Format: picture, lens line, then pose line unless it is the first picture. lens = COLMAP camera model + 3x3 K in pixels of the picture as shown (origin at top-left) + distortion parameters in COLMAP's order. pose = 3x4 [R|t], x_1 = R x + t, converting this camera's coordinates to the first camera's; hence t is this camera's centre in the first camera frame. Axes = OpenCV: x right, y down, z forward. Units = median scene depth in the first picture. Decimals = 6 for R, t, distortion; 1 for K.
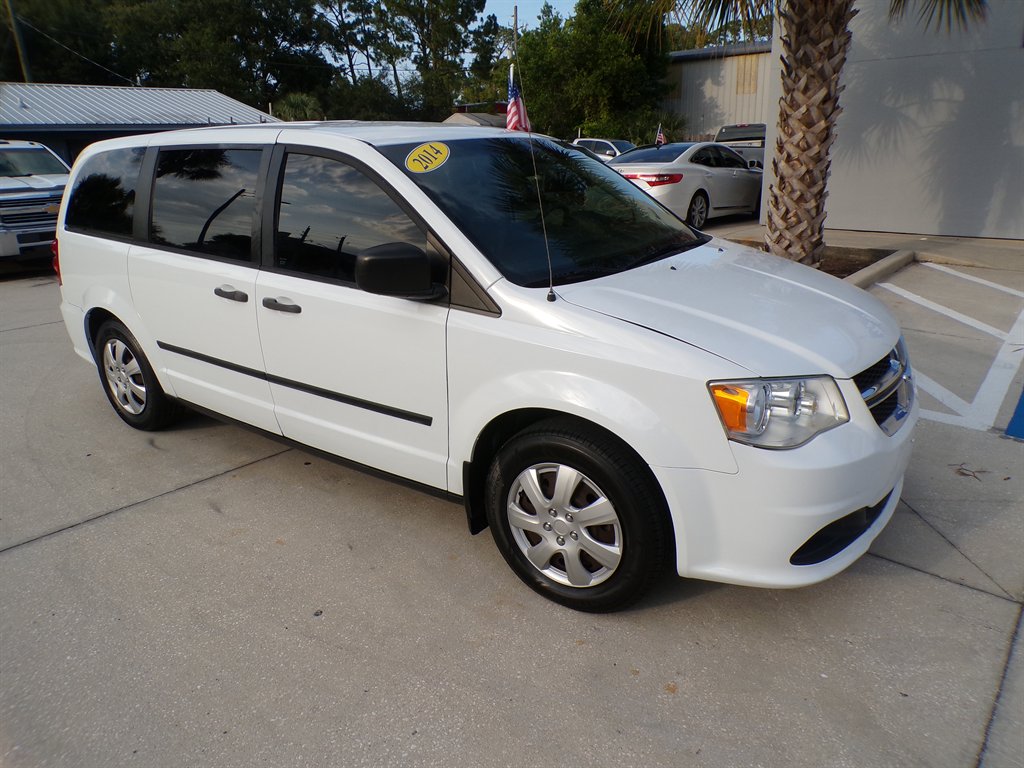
lens RADIAL K [[688.6, 0, 514.5], [0, 688.6, 384.8], [0, 0, 1]] dist [-0.058972, 0.033679]
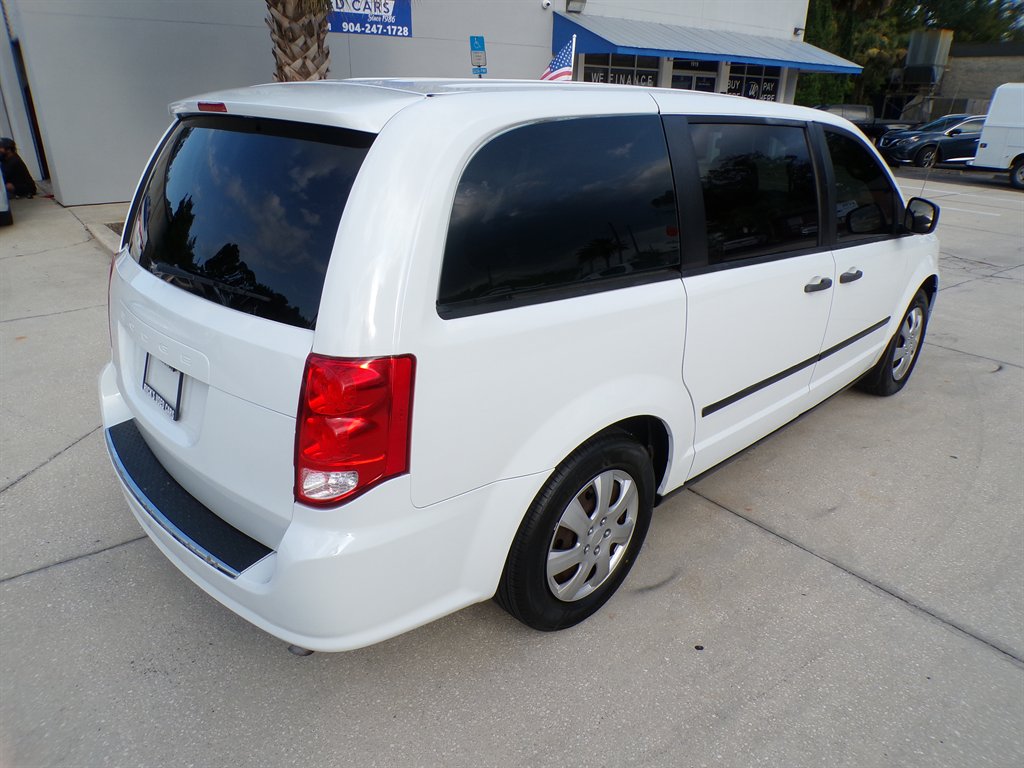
lens RADIAL K [[688.6, 0, 514.5], [0, 688.6, 384.8], [0, 0, 1]] dist [-0.058972, 0.033679]
pose [[0.188671, -0.347053, 0.918671, -1.025865], [0.298737, 0.911421, 0.282962, -0.290706], [-0.935500, 0.221054, 0.275636, 0.856039]]
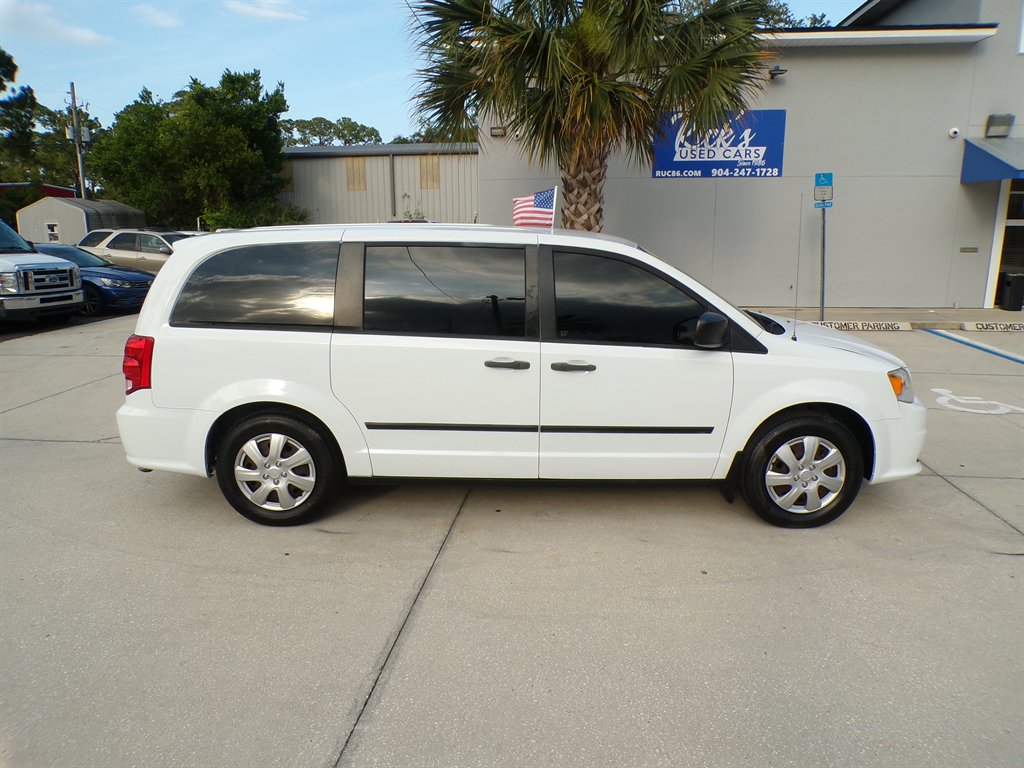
lens RADIAL K [[688.6, 0, 514.5], [0, 688.6, 384.8], [0, 0, 1]] dist [-0.058972, 0.033679]
pose [[0.817059, -0.101089, 0.567623, -0.811915], [0.169332, 0.983165, -0.068650, -0.008952], [-0.551127, 0.152208, 0.820422, 0.000887]]
